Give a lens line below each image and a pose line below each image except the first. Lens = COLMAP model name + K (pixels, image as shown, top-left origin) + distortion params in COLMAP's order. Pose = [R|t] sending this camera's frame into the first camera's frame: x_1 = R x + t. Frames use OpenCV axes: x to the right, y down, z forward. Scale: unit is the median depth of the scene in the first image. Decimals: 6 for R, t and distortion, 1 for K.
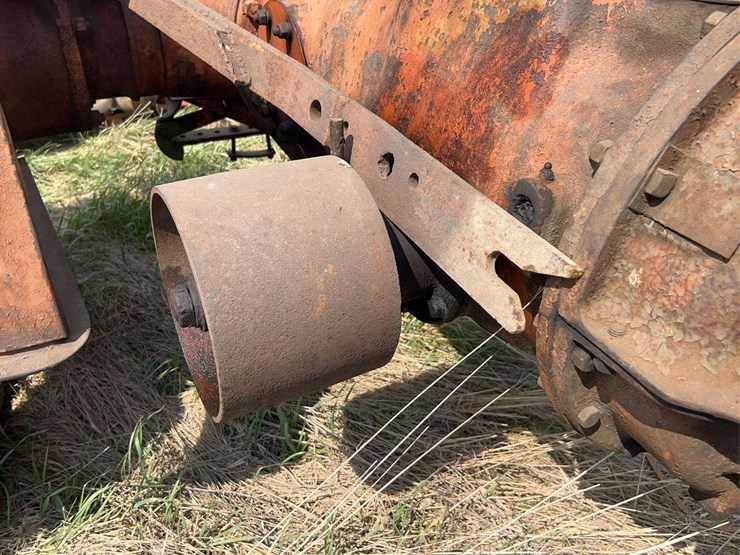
lens RADIAL K [[630.7, 0, 370.0], [0, 630.7, 277.5], [0, 0, 1]] dist [0.045957, -0.059578]
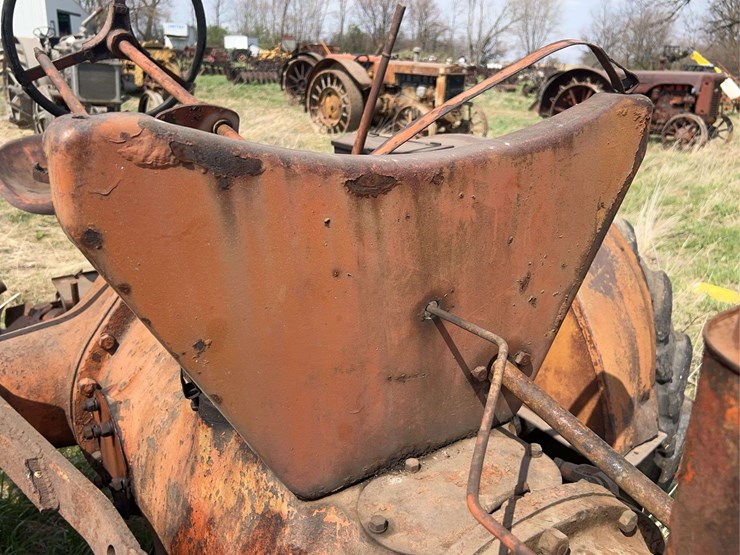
lens RADIAL K [[656.0, 0, 368.9], [0, 656.0, 266.4], [0, 0, 1]] dist [0.037227, -0.025383]
pose [[0.994487, -0.055091, 0.089224, 0.278447], [0.076279, 0.963918, -0.255038, -0.445108], [-0.071954, 0.260438, 0.962806, -0.188463]]
